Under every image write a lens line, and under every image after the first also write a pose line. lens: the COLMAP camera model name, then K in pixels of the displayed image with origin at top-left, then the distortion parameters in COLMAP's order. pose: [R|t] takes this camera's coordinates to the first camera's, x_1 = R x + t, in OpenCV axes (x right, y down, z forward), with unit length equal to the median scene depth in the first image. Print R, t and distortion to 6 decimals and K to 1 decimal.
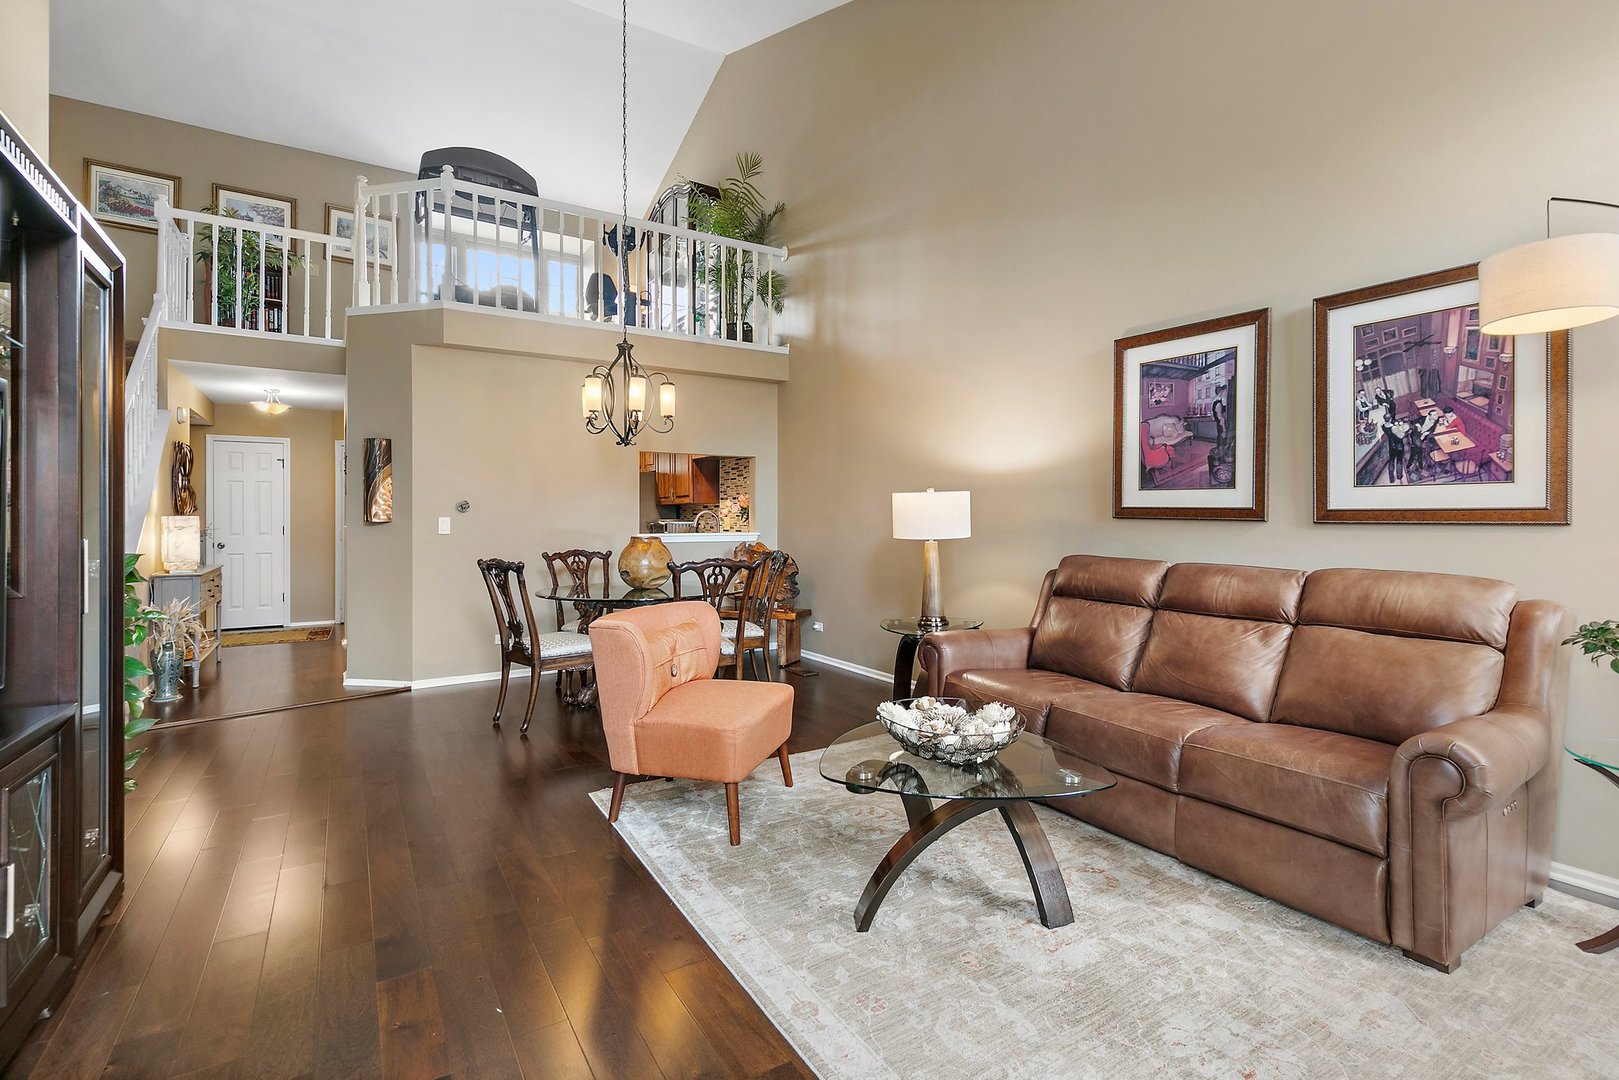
lens RADIAL K [[747.8, 0, 807.2], [0, 747.8, 525.0], [0, 0, 1]] dist [-0.000041, 0.004571]
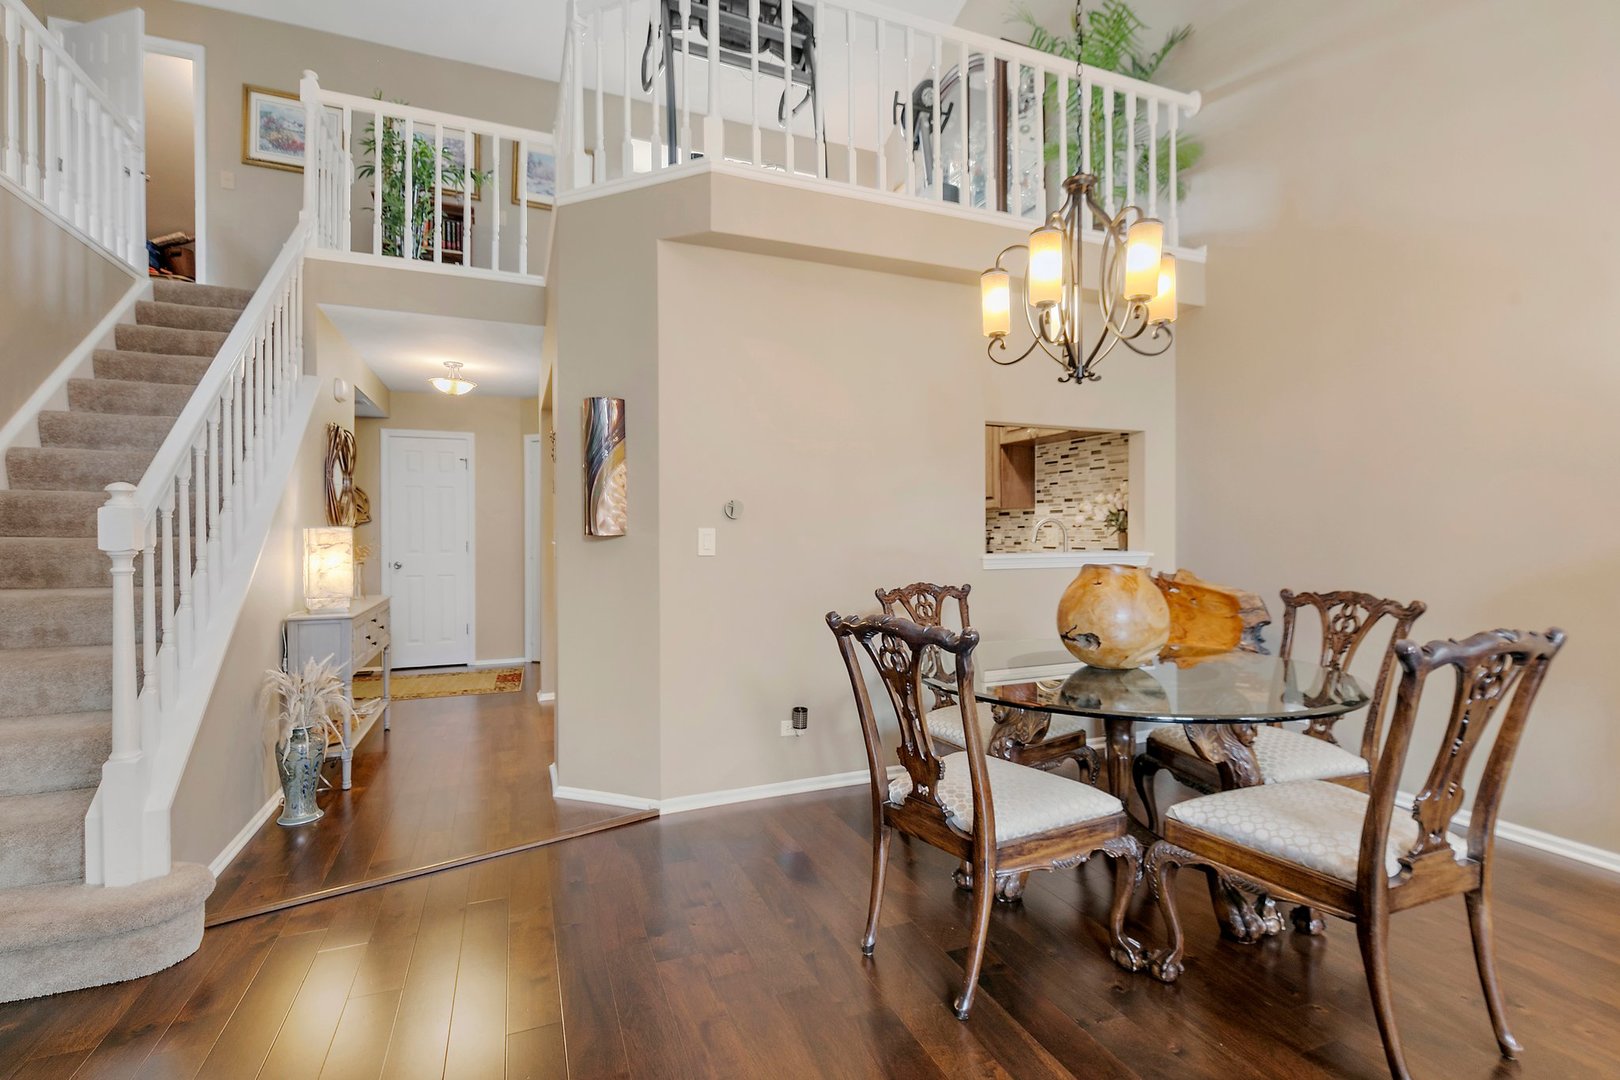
lens RADIAL K [[743.9, 0, 814.3], [0, 743.9, 544.9], [0, 0, 1]] dist [0.002303, -0.000218]
pose [[0.984791, 0.000845, -0.173742, -0.264573], [0.000426, 0.999973, 0.007278, -0.000867], [0.173743, -0.007241, 0.984764, 0.379556]]
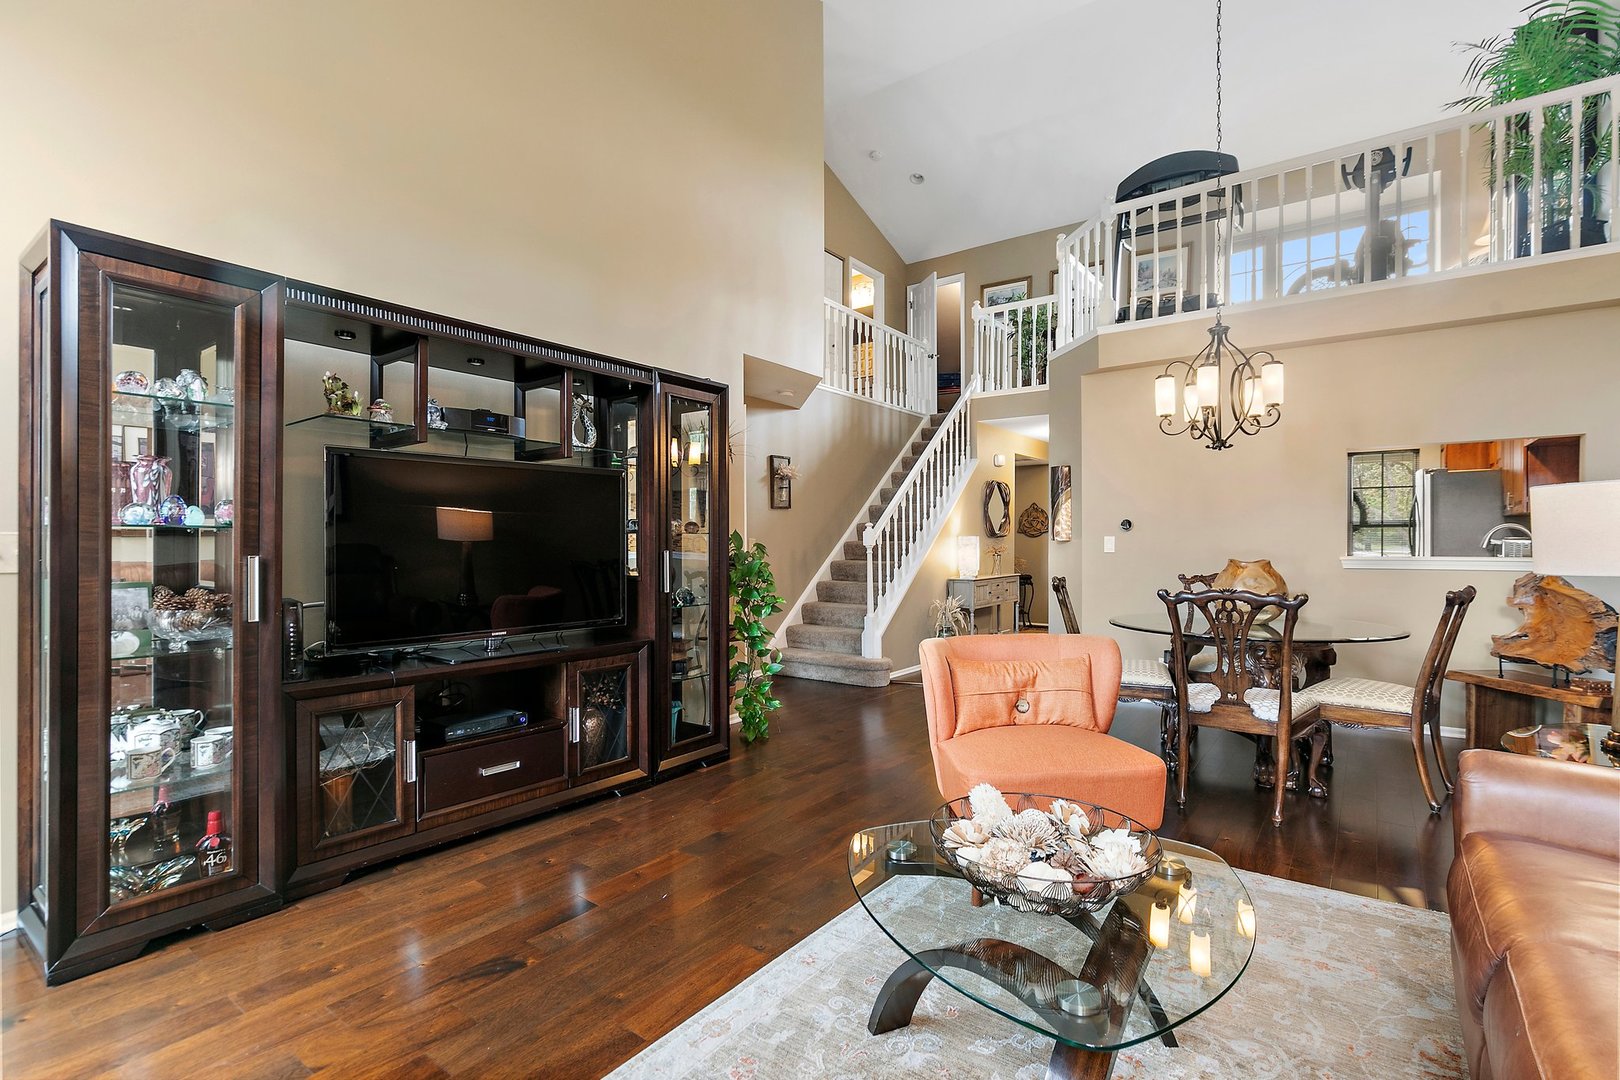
lens RADIAL K [[753.8, 0, 837.1], [0, 753.8, 550.4], [0, 0, 1]] dist [0.002584, 0.000045]
pose [[0.387256, 0.012820, -0.921883, 0.292999], [-0.004017, 0.999917, 0.012218, -0.001833], [0.921963, -0.001028, 0.387276, 0.225444]]
